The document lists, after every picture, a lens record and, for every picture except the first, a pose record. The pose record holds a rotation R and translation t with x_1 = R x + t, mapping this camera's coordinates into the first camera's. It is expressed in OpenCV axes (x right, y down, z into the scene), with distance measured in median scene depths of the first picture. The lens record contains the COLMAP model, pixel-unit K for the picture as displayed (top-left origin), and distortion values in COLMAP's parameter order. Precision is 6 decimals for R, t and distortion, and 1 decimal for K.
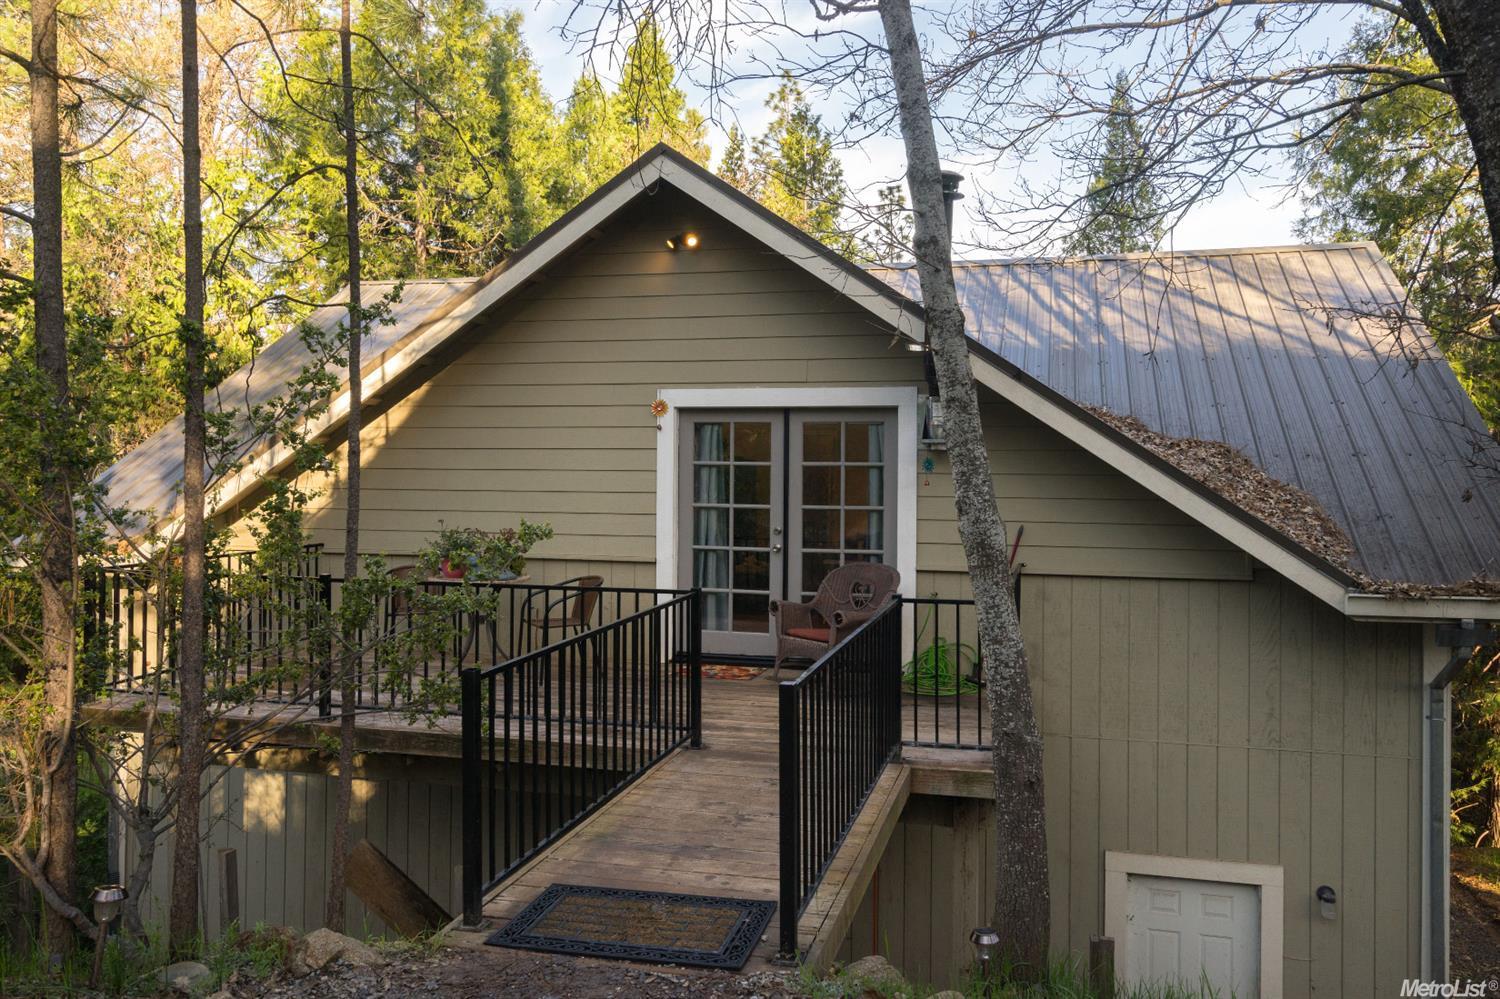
lens RADIAL K [[1132.3, 0, 750.6], [0, 1132.3, 495.9], [0, 0, 1]] dist [0.000827, 0.000011]
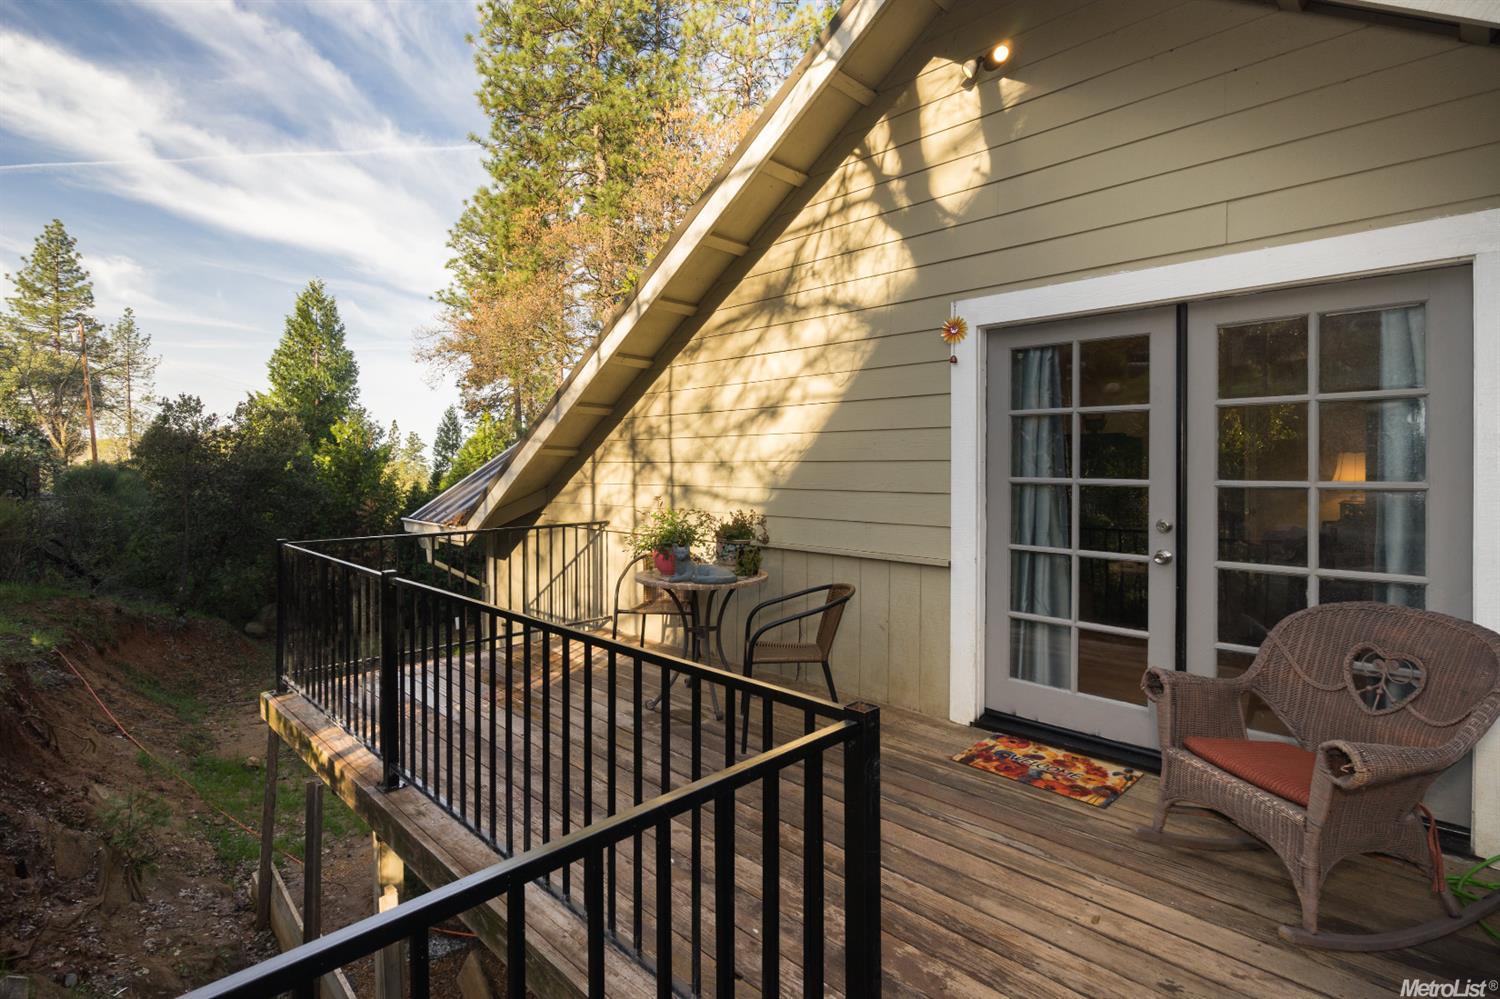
lens RADIAL K [[707.7, 0, 753.2], [0, 707.7, 467.9], [0, 0, 1]] dist [-0.004325, 0.000008]
pose [[0.869553, -0.004061, -0.493823, 0.019424], [-0.001001, 0.999950, -0.009986, 0.005643], [0.493838, 0.009177, 0.869505, 0.592517]]
